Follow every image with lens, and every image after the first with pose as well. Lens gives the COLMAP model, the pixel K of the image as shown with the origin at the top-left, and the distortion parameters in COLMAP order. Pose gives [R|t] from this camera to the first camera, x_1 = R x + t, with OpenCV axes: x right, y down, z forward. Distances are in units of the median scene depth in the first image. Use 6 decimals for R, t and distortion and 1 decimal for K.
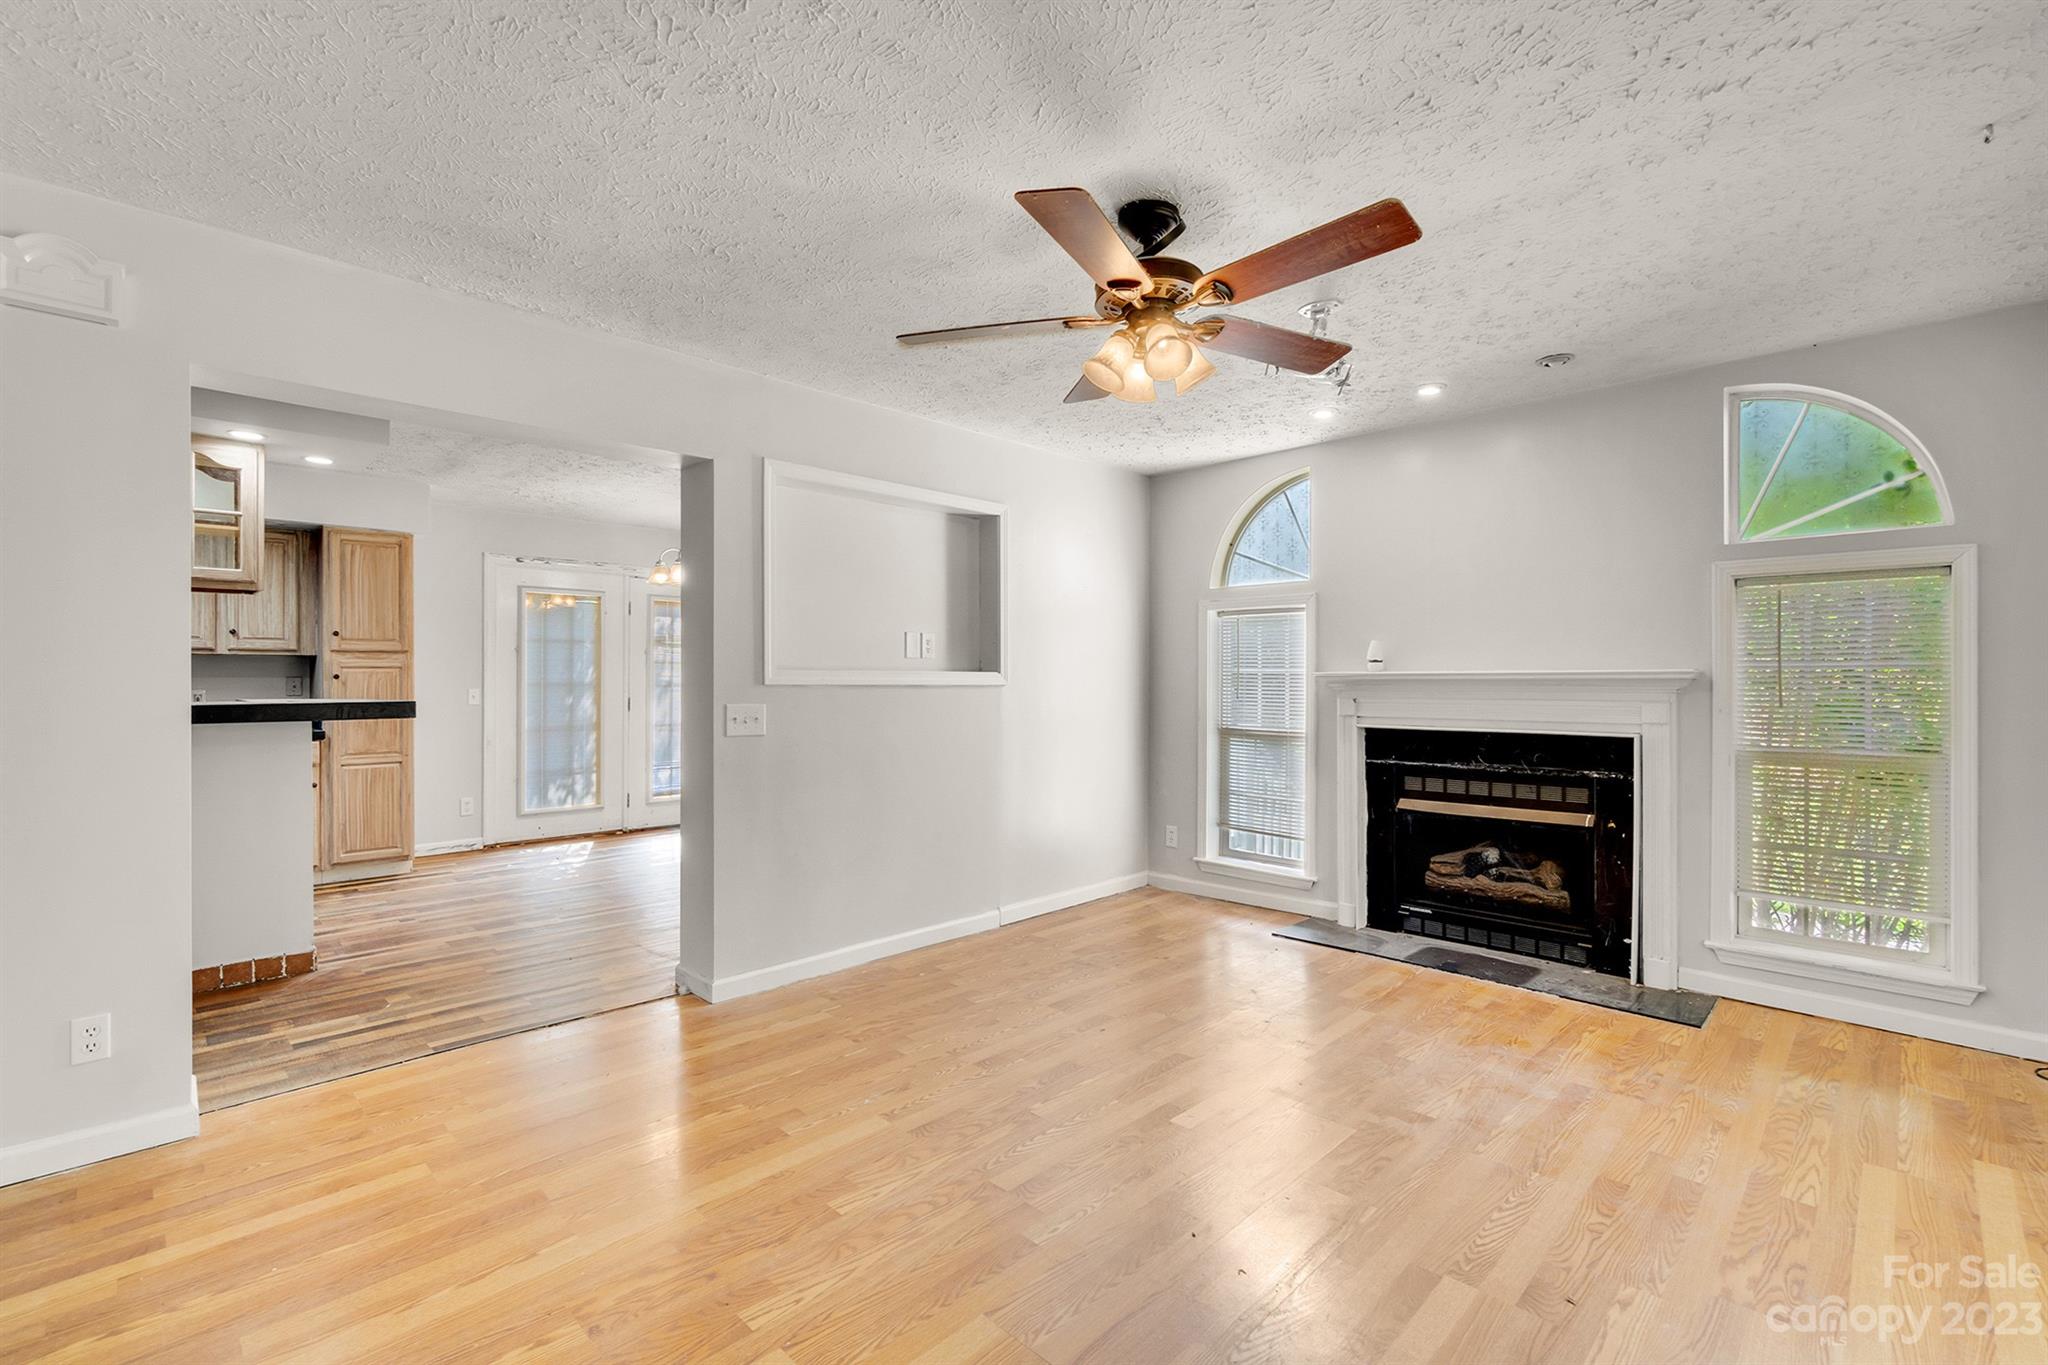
lens RADIAL K [[889.7, 0, 987.0], [0, 889.7, 677.3], [0, 0, 1]] dist [-0.007649, 0.003475]
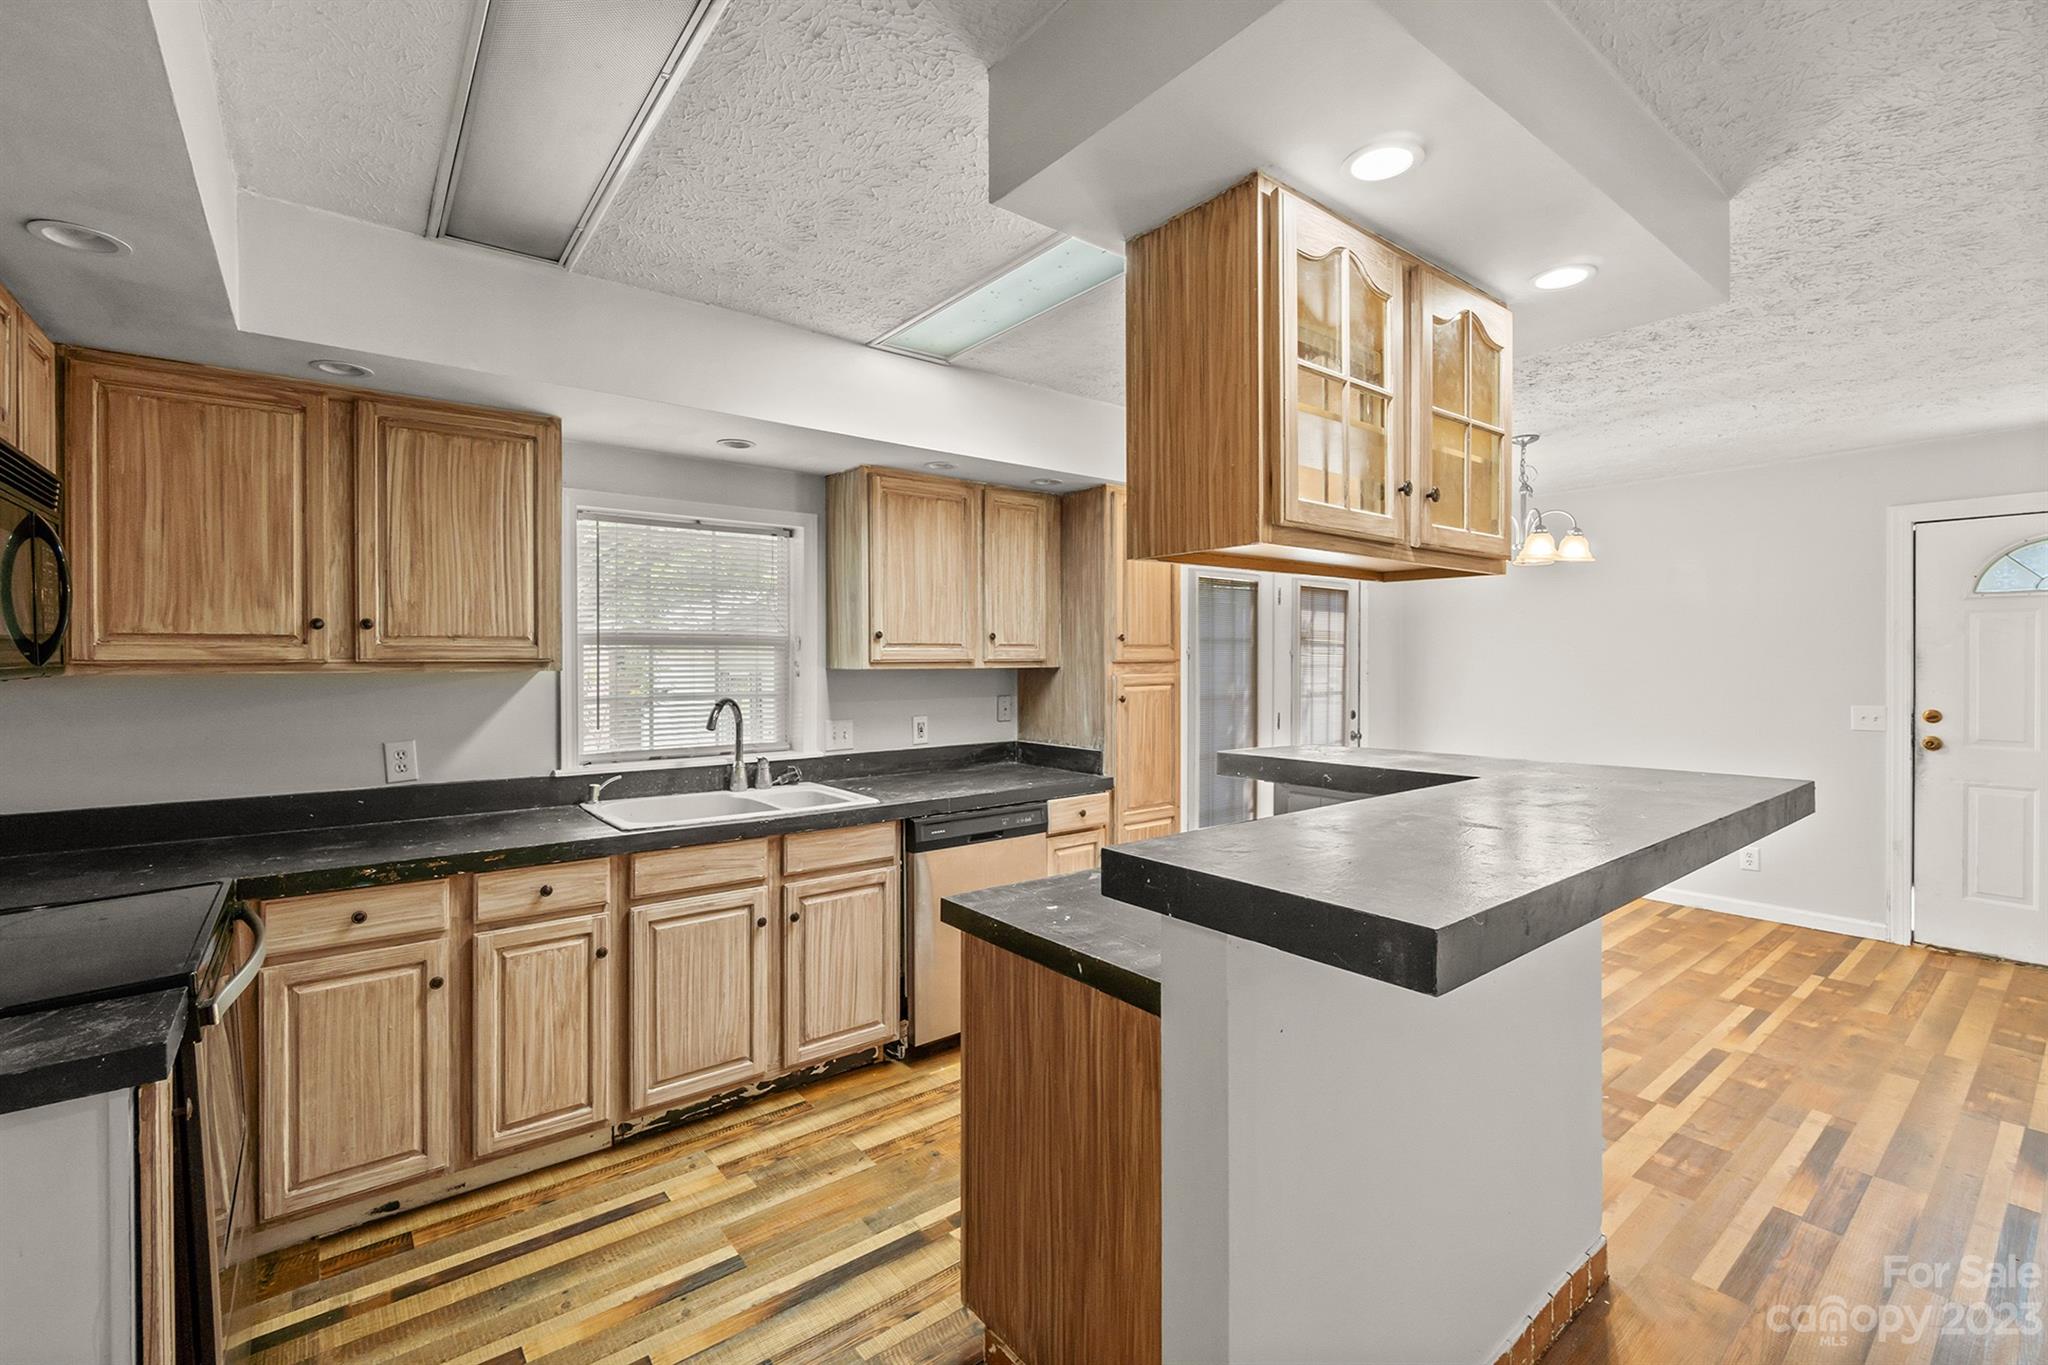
lens RADIAL K [[889.7, 0, 1002.4], [0, 889.7, 661.9], [0, 0, 1]] dist [-0.007649, 0.003475]
pose [[0.994677, -0.004613, -0.102941, -0.962154], [0.004873, 0.999986, 0.002277, -0.041247], [0.102929, -0.002767, 0.994685, 0.366434]]
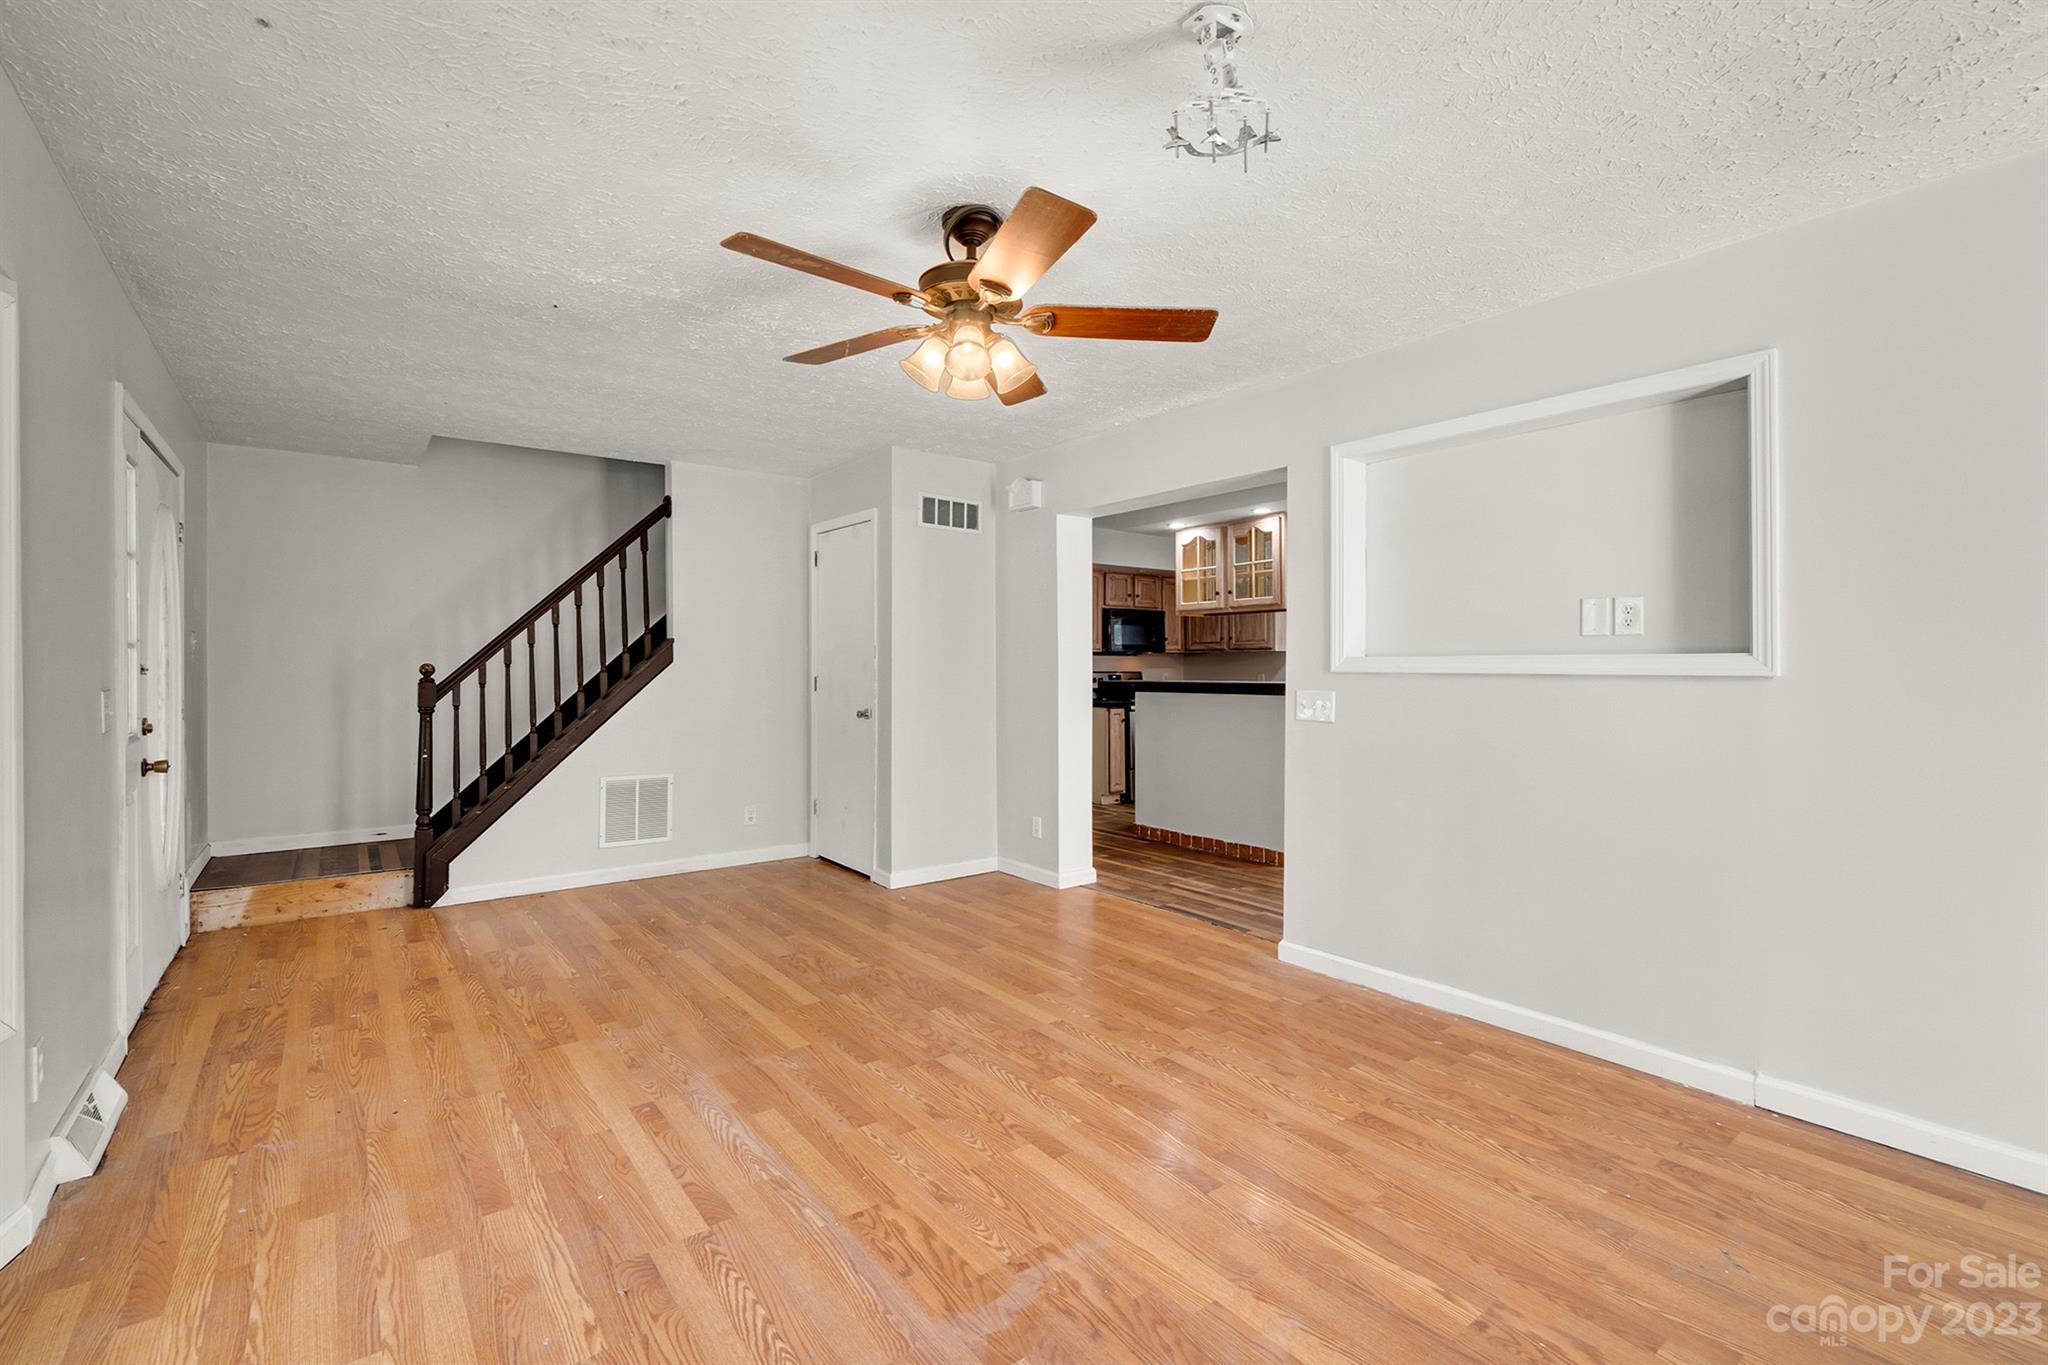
lens RADIAL K [[889.7, 0, 1020.9], [0, 889.7, 671.3], [0, 0, 1]] dist [-0.007649, 0.003475]
pose [[-0.107197, 0.002086, -0.994236, 0.658215], [0.002735, 0.999995, 0.001803, 0.004598], [0.994234, -0.002526, -0.107202, 0.639875]]
